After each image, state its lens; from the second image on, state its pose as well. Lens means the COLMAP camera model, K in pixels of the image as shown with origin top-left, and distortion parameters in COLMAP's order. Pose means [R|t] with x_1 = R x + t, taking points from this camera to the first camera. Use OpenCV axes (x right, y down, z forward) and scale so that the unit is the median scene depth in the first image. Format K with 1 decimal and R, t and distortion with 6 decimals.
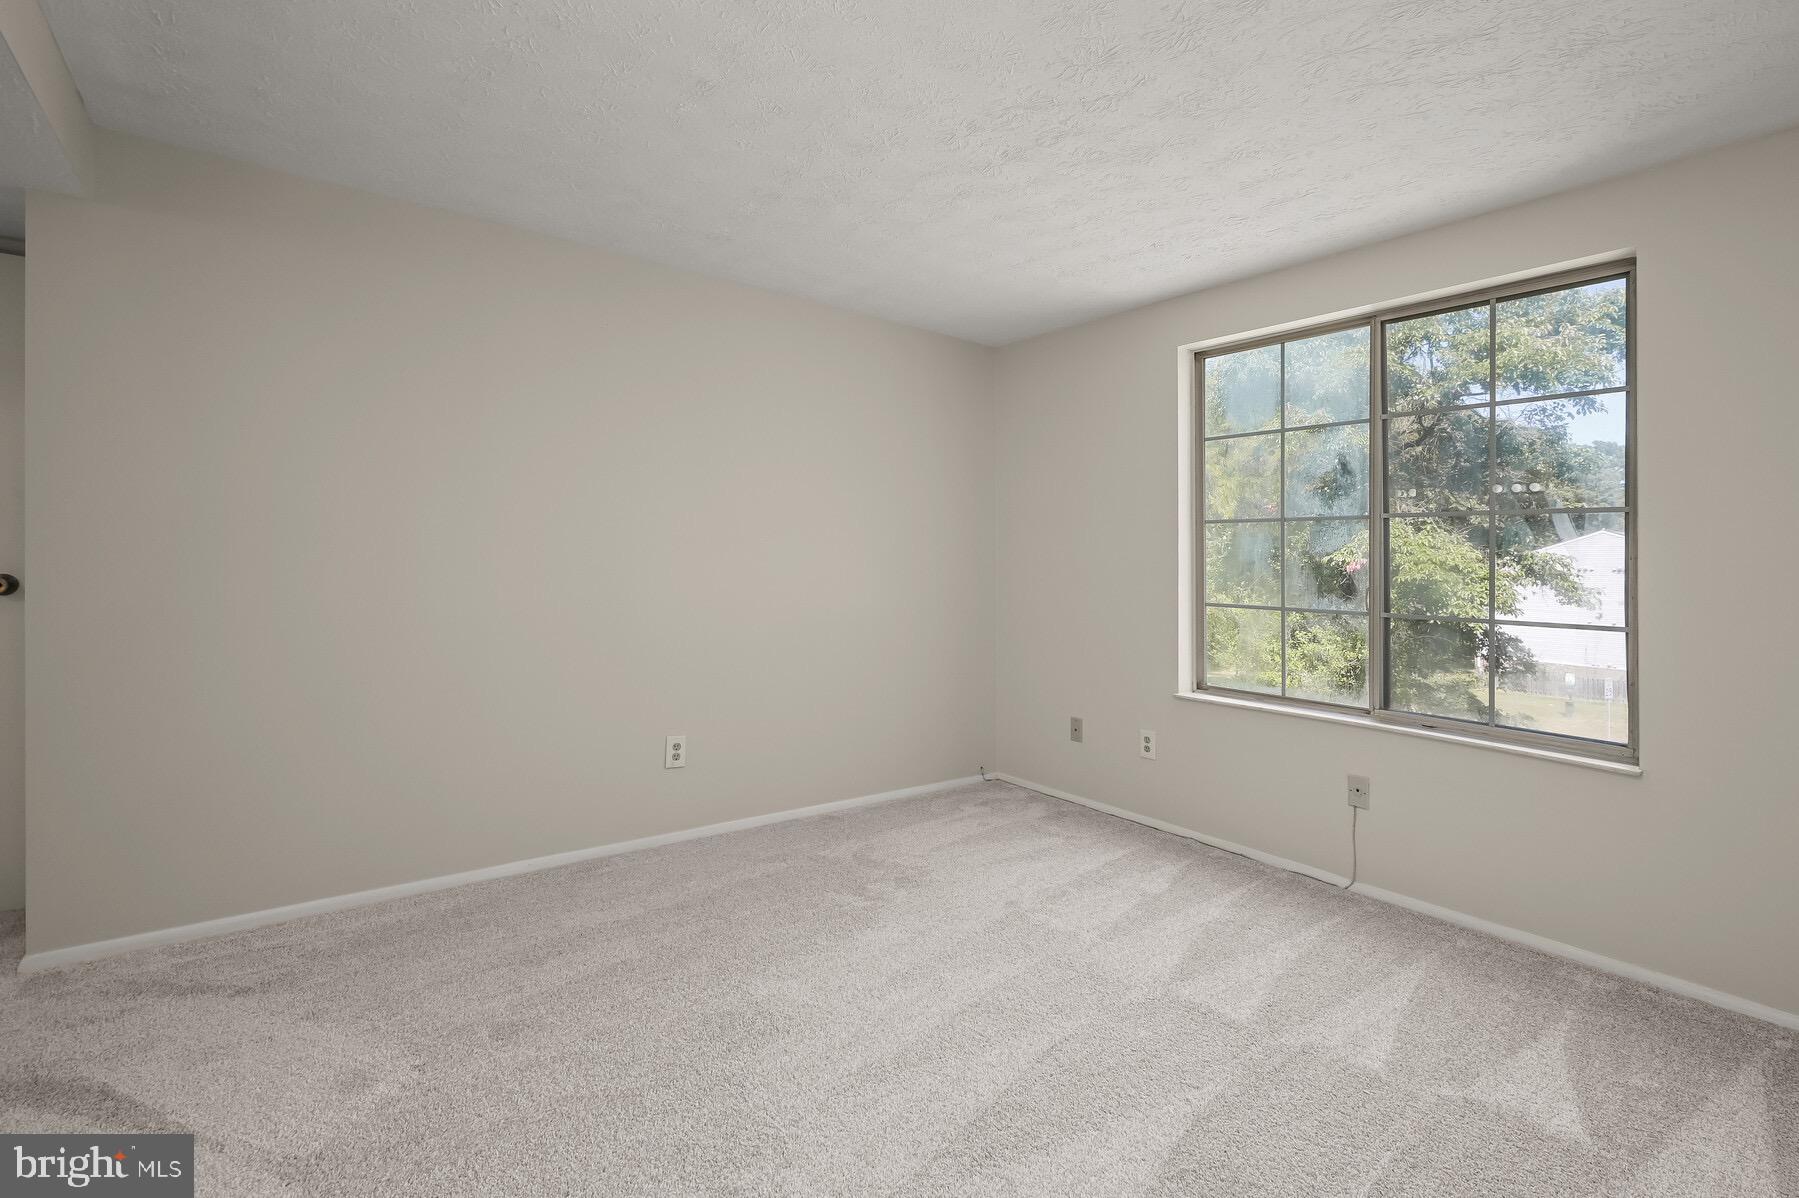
lens RADIAL K [[823.8, 0, 899.7], [0, 823.8, 567.0], [0, 0, 1]] dist [0.003674, 0.000479]
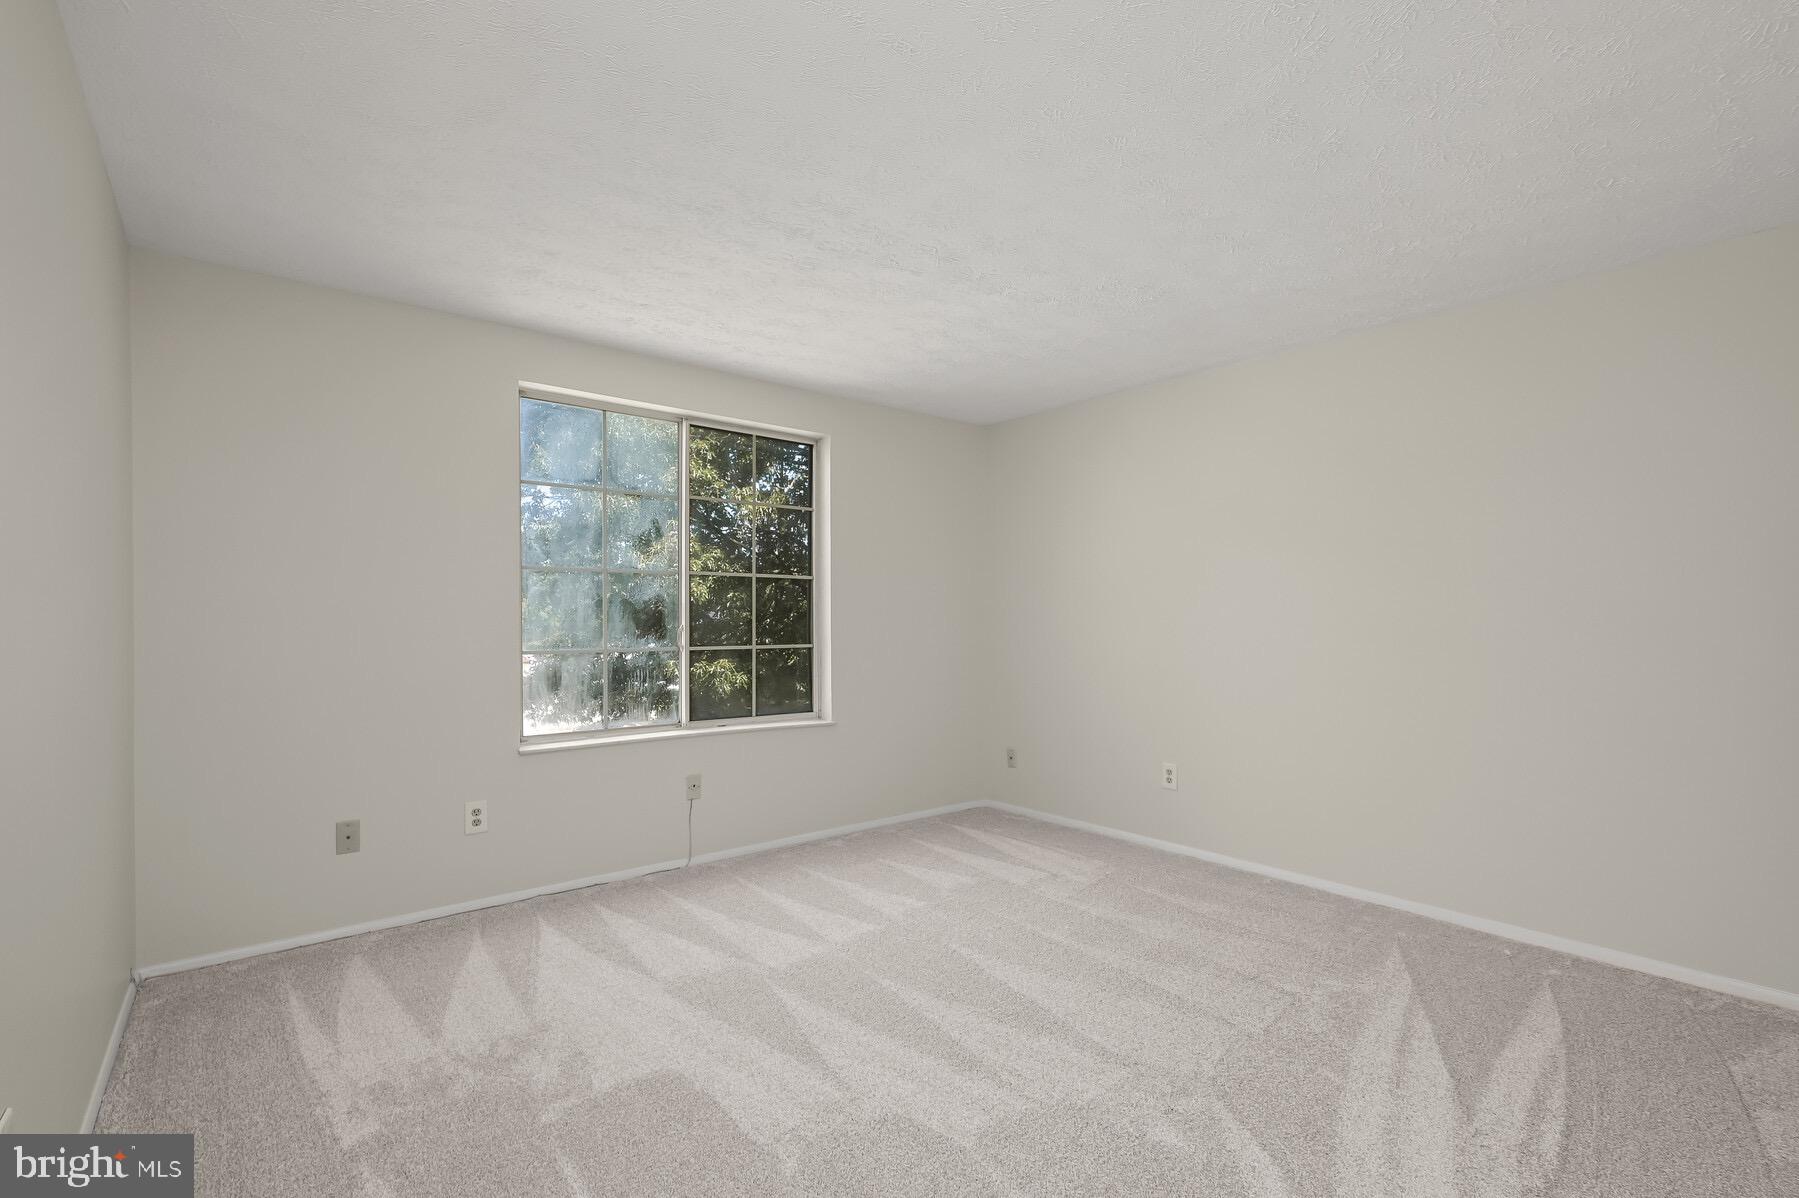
lens RADIAL K [[804.3, 0, 902.8], [0, 804.3, 606.1], [0, 0, 1]] dist [0.002652, 0.000372]
pose [[-0.031134, -0.005554, 0.999500, -0.717635], [0.003479, 0.999978, 0.005665, -0.016627], [-0.999509, 0.003654, -0.031114, 0.718740]]
